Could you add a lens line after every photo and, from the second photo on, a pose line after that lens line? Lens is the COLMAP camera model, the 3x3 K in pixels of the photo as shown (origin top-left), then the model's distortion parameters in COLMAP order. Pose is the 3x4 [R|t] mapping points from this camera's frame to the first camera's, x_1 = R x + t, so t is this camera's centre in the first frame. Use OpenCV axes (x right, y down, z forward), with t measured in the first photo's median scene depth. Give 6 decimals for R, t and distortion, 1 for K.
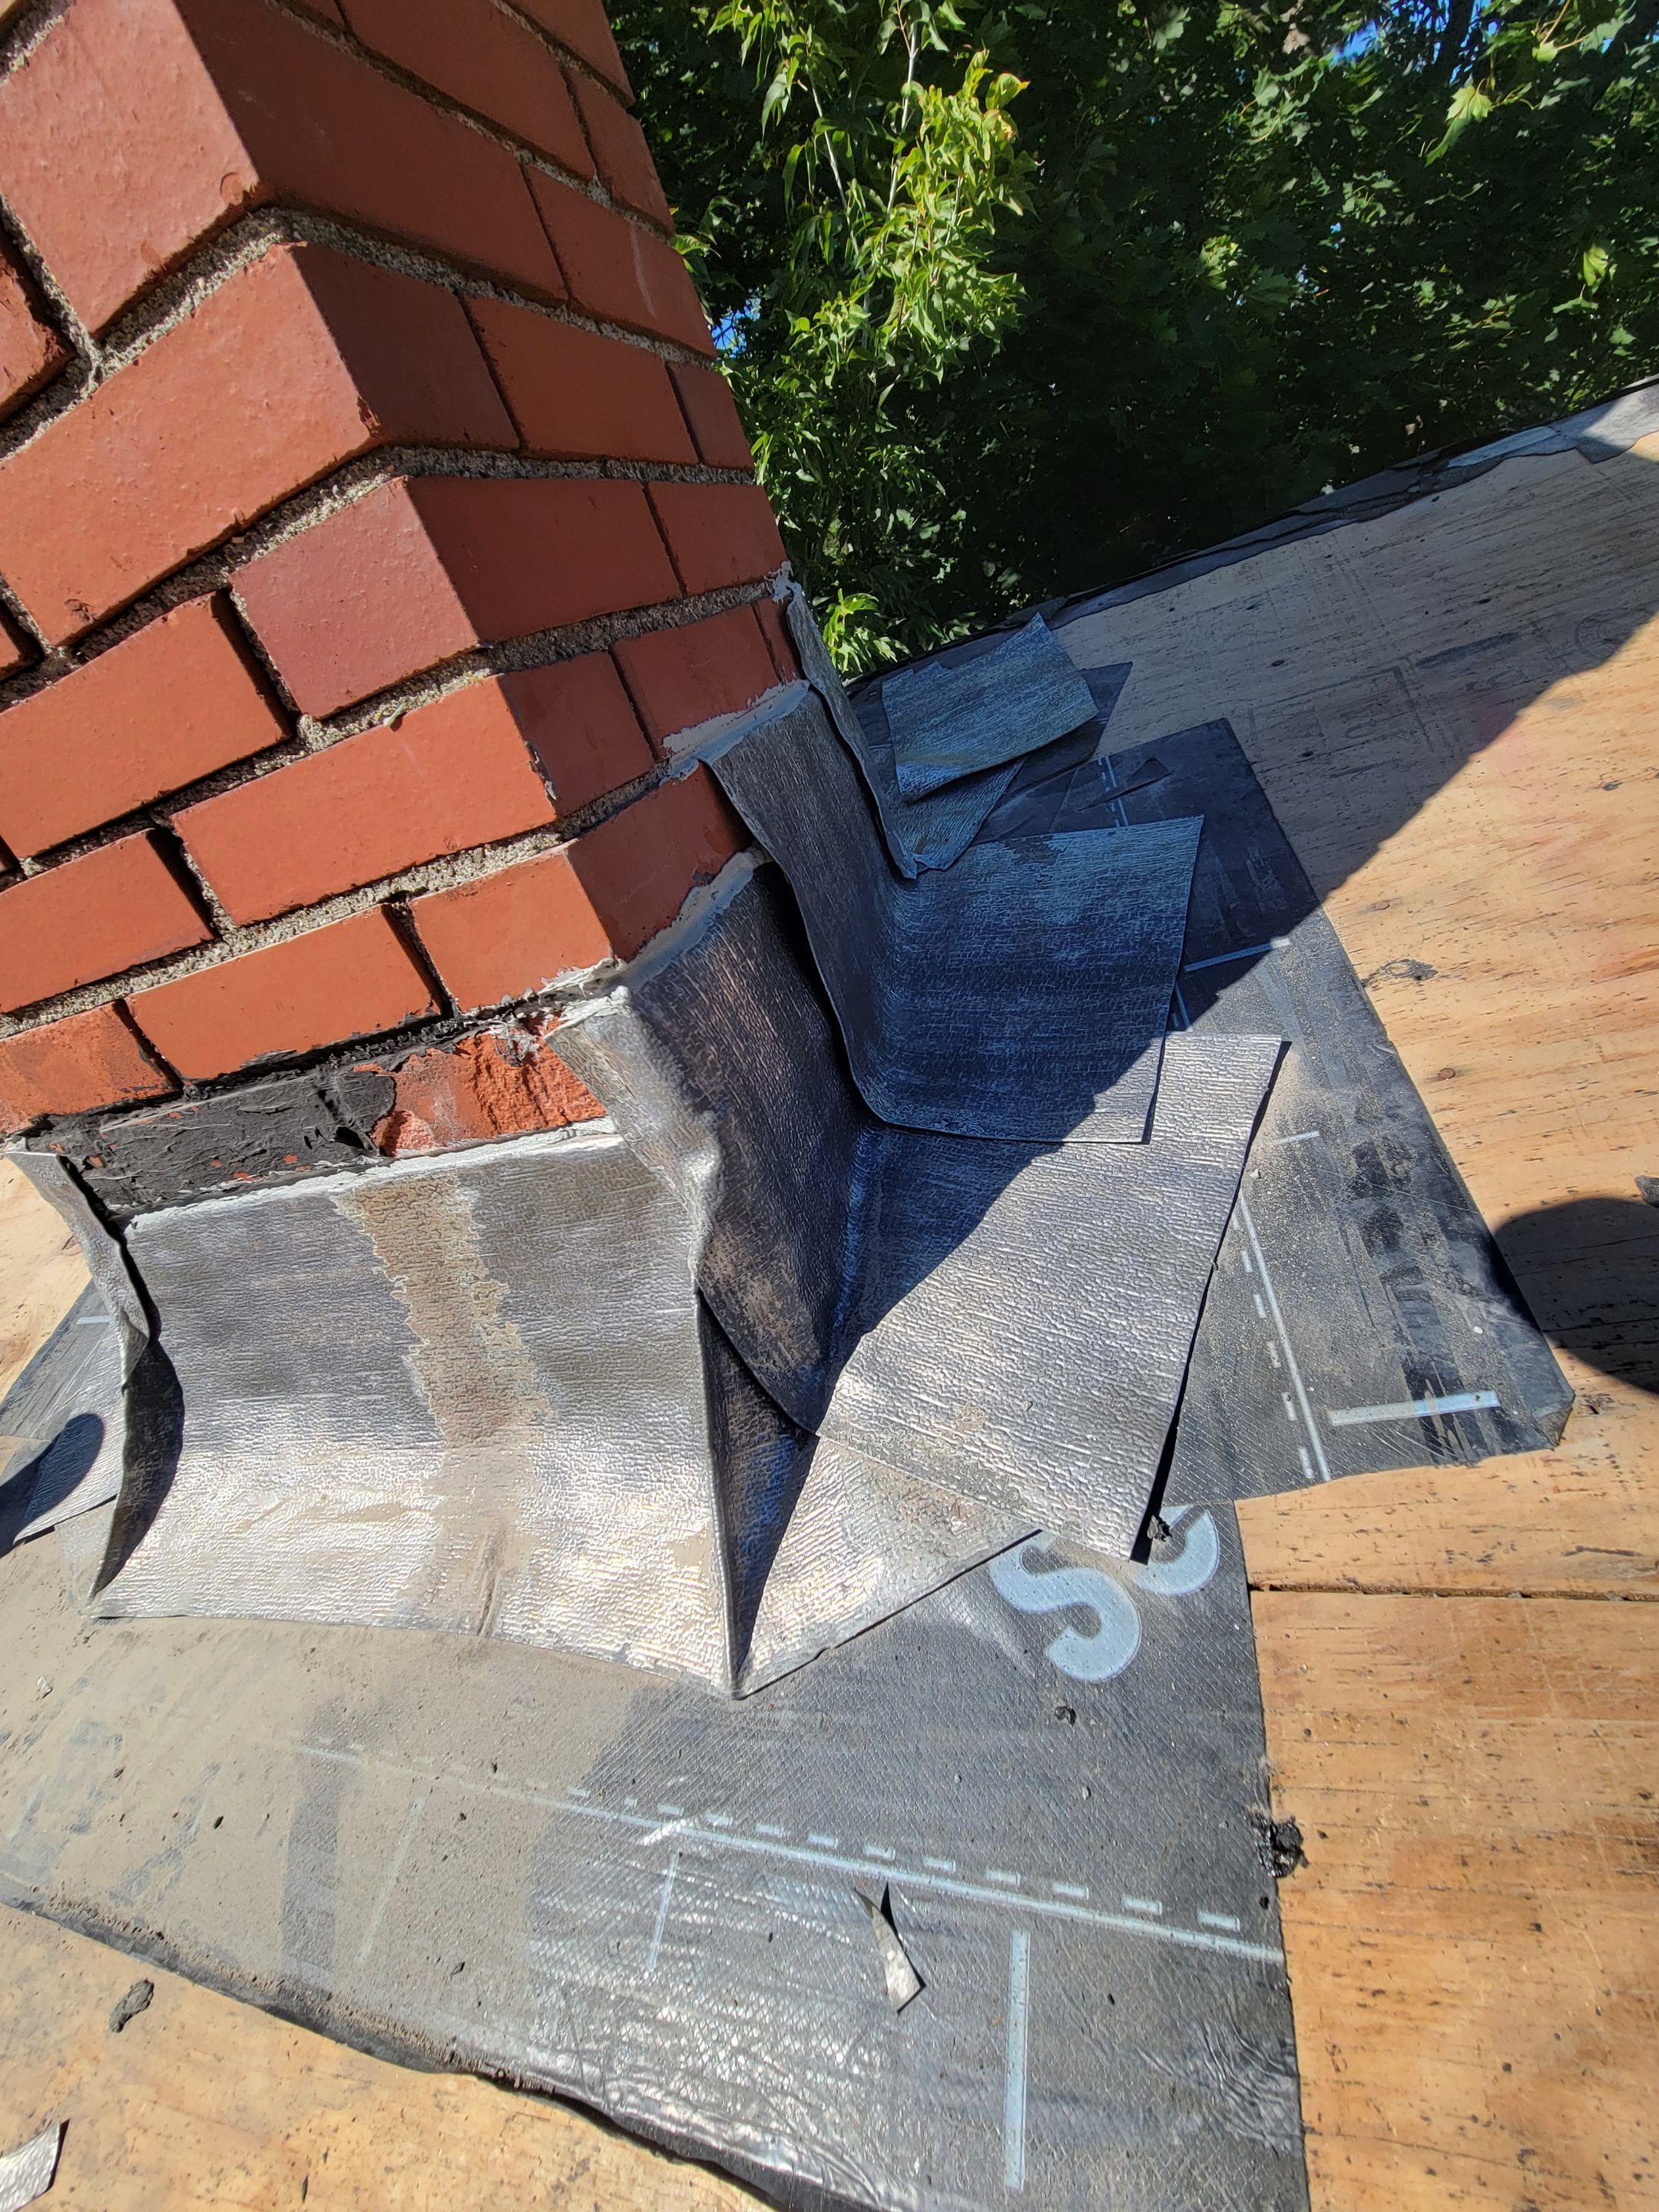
lens RADIAL K [[951.5, 0, 829.5], [0, 951.5, 1106.0], [0, 0, 1]] dist [-0.008148, 0.003664]
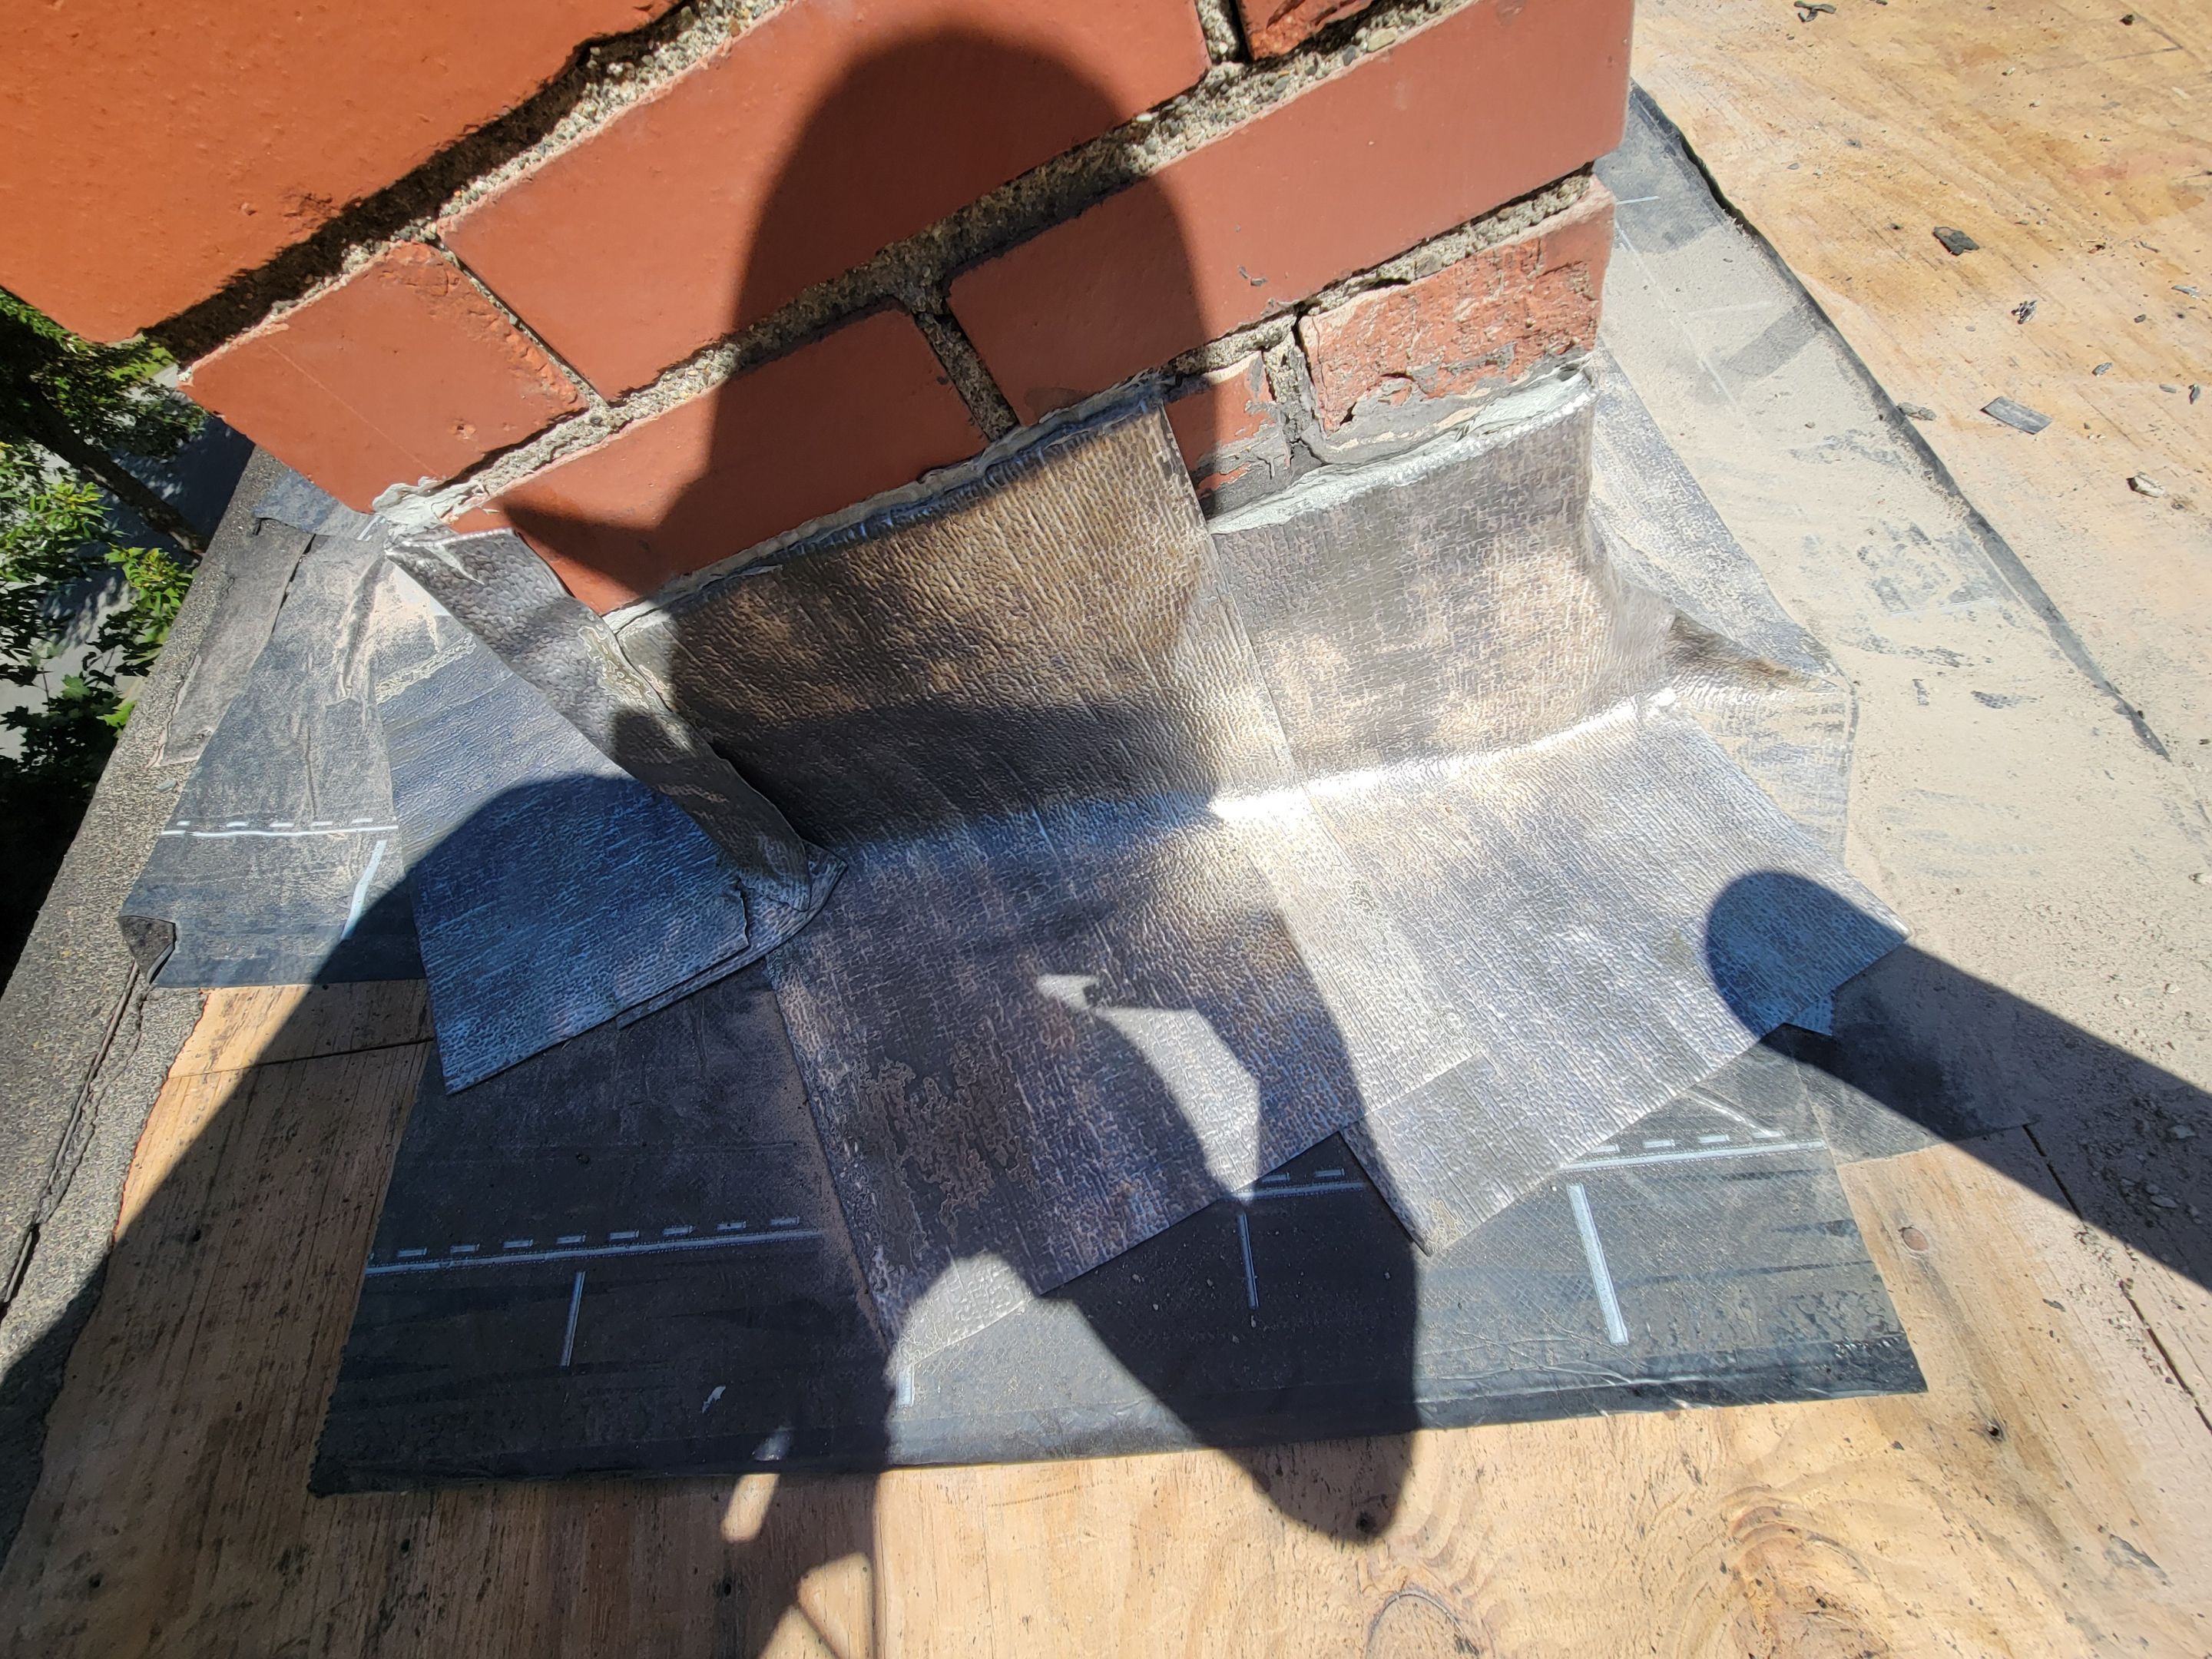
lens RADIAL K [[914.1, 0, 1106.0], [0, 914.1, 829.5], [0, 0, 1]] dist [0.000064, -0.000913]
pose [[-0.234541, -0.568060, 0.788859, -1.626520], [0.819924, 0.320339, 0.474455, -0.421008], [-0.522221, 0.758084, 0.390633, 1.358312]]
